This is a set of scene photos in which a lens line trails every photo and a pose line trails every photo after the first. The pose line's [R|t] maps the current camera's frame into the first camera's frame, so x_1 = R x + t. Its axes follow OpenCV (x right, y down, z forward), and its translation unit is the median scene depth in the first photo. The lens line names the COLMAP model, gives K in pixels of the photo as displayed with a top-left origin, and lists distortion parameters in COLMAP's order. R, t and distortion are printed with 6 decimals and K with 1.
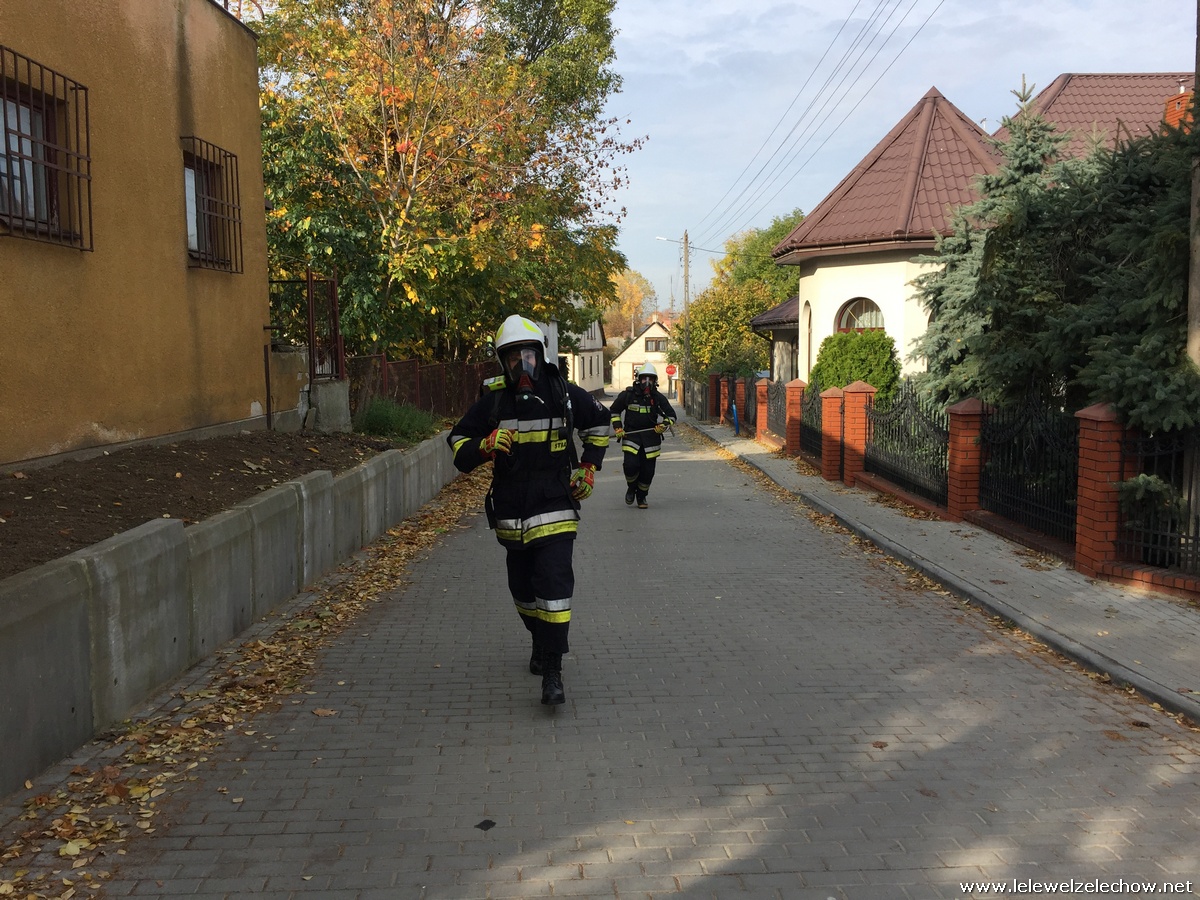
lens RADIAL K [[1030.9, 0, 600.1], [0, 1030.9, 444.5], [0, 0, 1]] dist [0.094582, -0.126272]
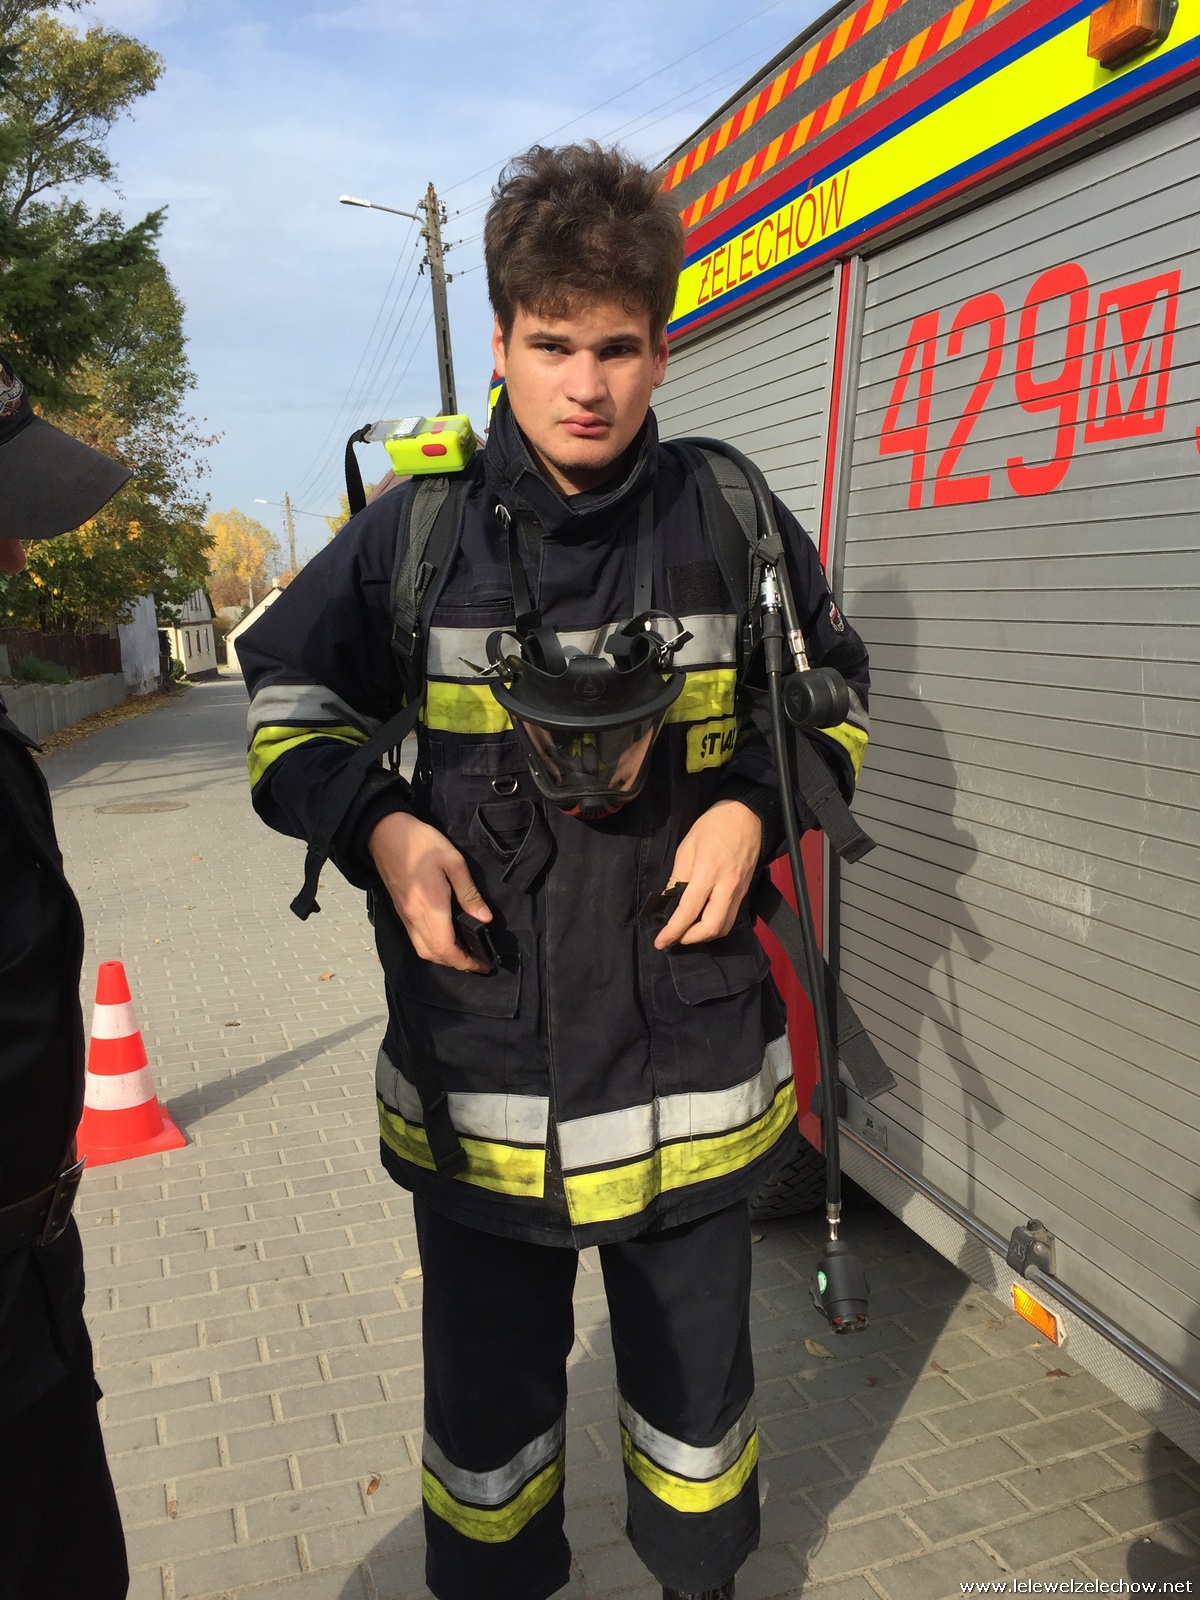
lens RADIAL K [[1376.5, 0, 600.0], [0, 1376.5, 800.0], [0, 0, 1]] dist [0.091562, -0.136947]
pose [[0.963392, -0.077110, 0.256767, 0.028797], [0.066835, 0.996584, 0.048518, 0.094392], [-0.259631, -0.029581, 0.965255, -0.892059]]
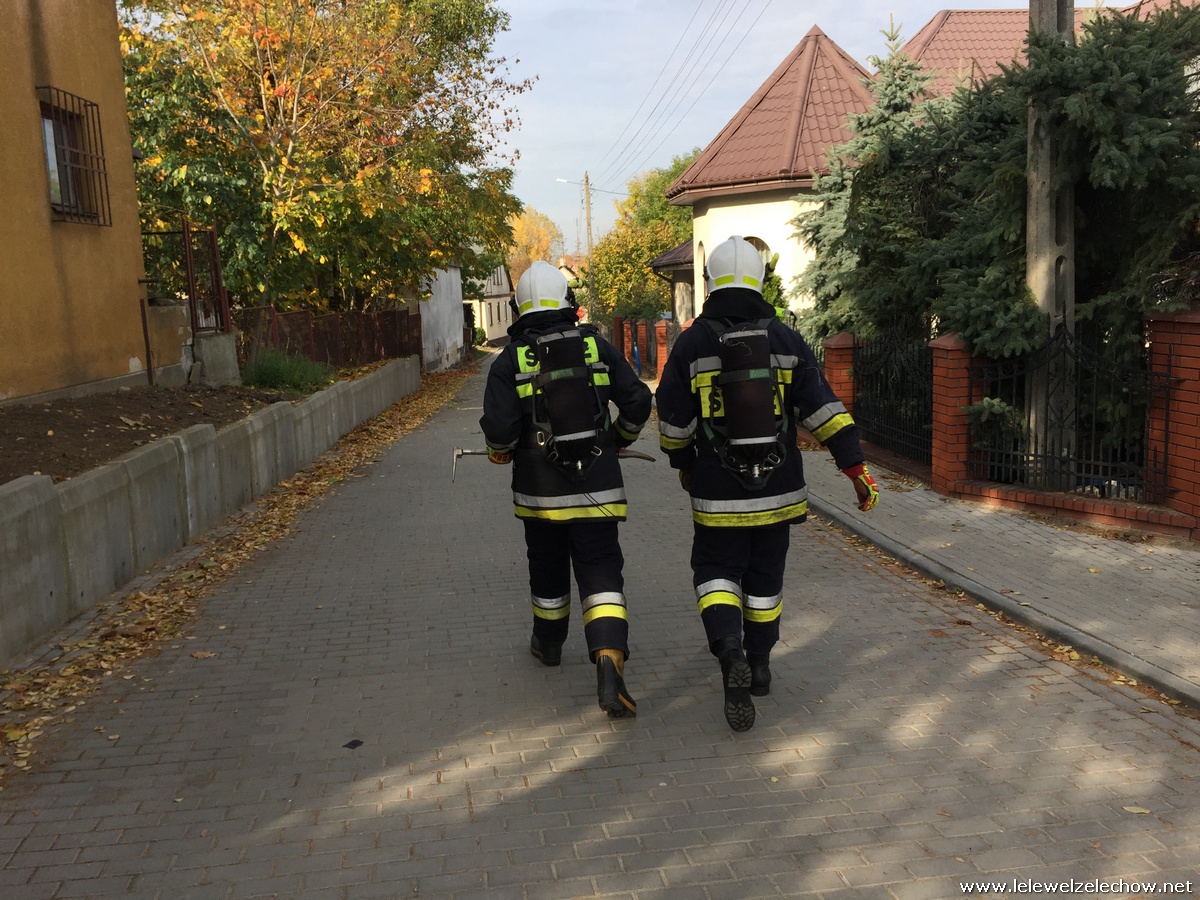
lens RADIAL K [[1031.2, 0, 600.0], [0, 1031.2, 450.0], [0, 0, 1]] dist [0.094683, -0.138331]
pose [[0.996015, -0.039820, 0.079799, 0.016510], [0.035127, 0.997617, 0.059380, 0.001942], [-0.081974, -0.056340, 0.995041, -0.016725]]
